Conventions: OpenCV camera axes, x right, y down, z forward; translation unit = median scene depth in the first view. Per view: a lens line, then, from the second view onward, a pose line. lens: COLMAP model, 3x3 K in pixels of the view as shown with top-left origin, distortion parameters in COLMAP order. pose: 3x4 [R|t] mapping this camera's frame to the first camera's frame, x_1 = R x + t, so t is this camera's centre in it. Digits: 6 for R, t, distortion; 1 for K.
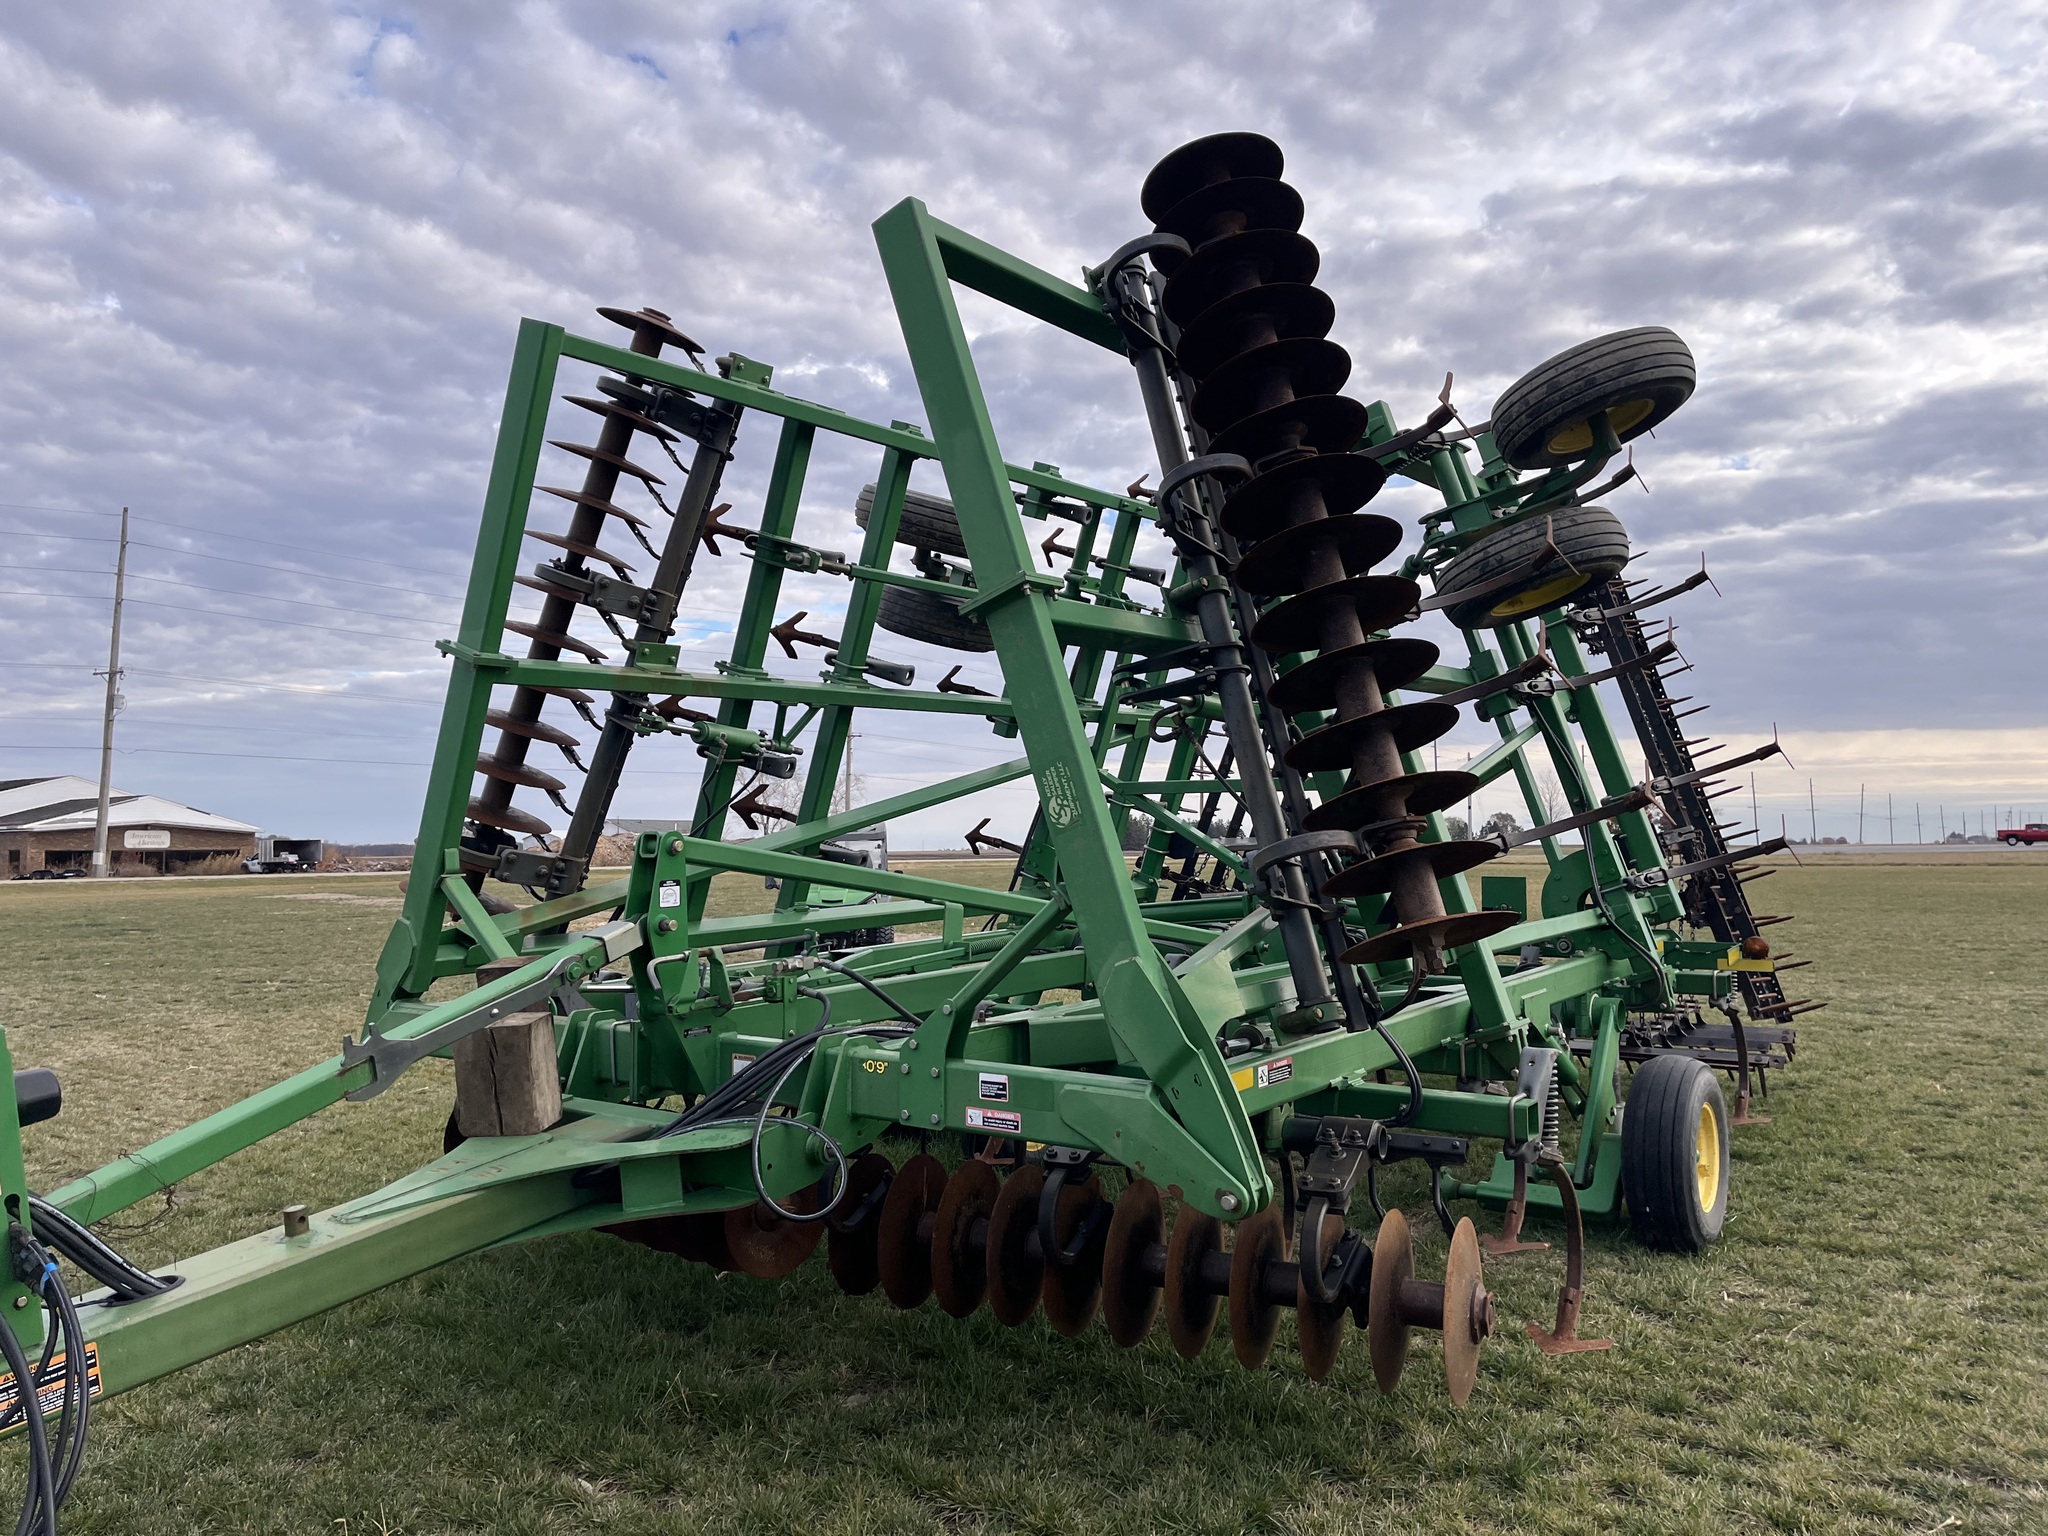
lens RADIAL K [[1497.8, 0, 1019.2], [0, 1497.8, 767.1], [0, 0, 1]] dist [0.056833, -0.109396]
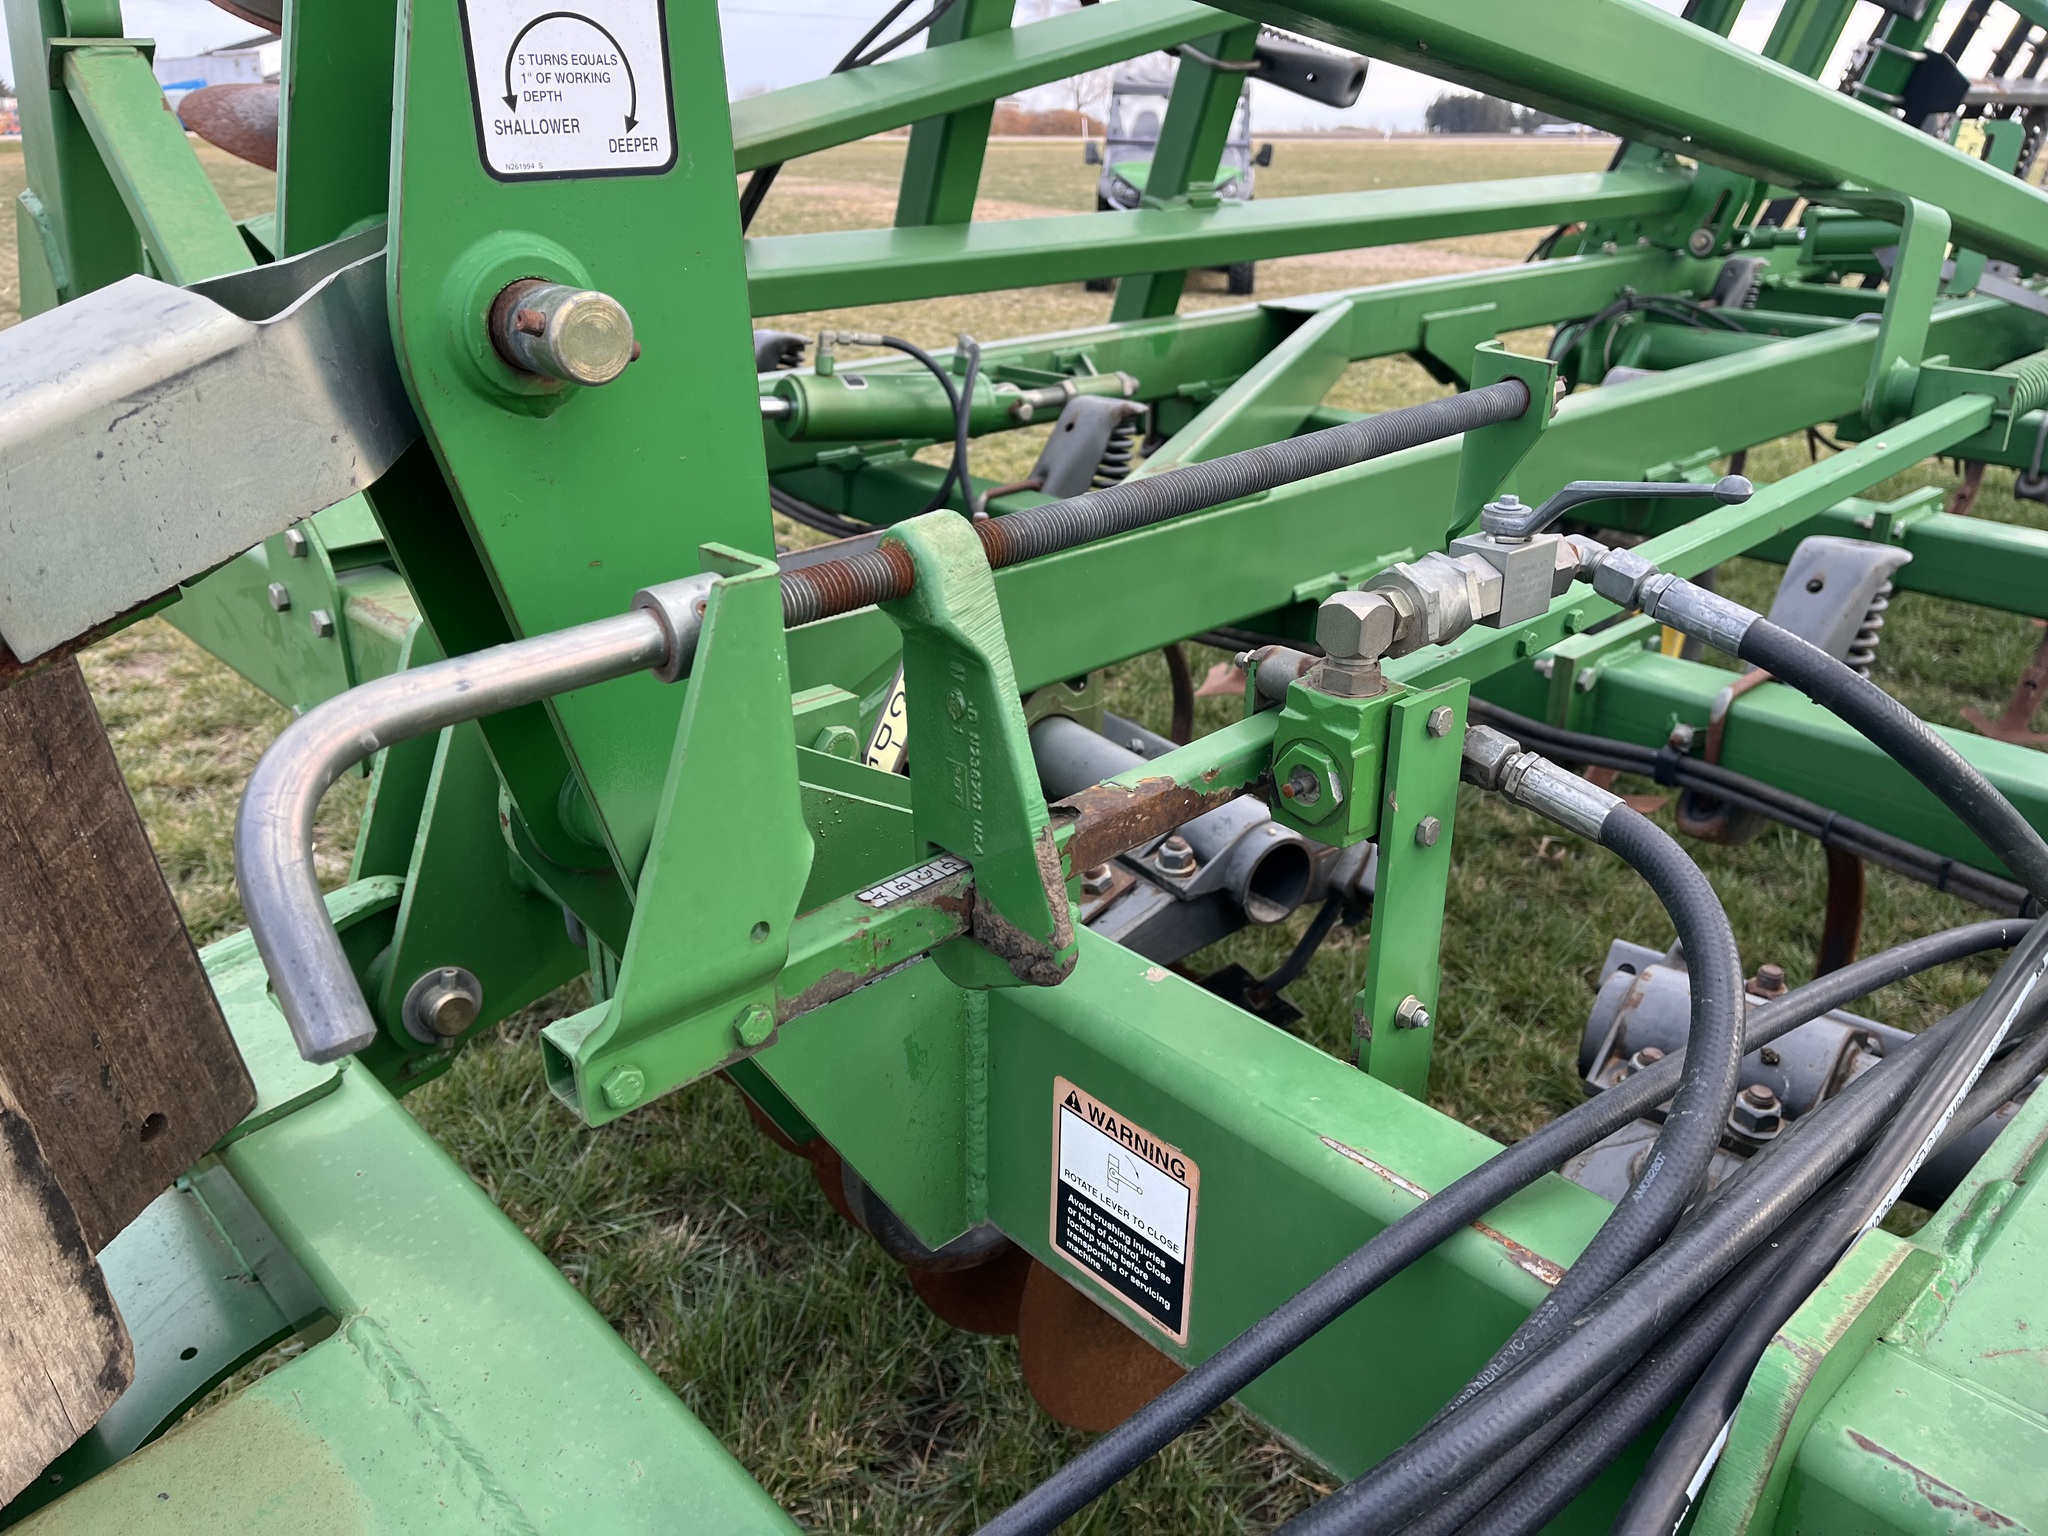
lens RADIAL K [[1497.8, 0, 1019.2], [0, 1497.8, 767.1], [0, 0, 1]] dist [0.056833, -0.109396]
pose [[0.982771, 0.092251, -0.160156, -0.170125], [-0.011905, 0.896326, 0.443235, 0.080054], [0.184441, -0.433692, 0.881982, 0.862780]]
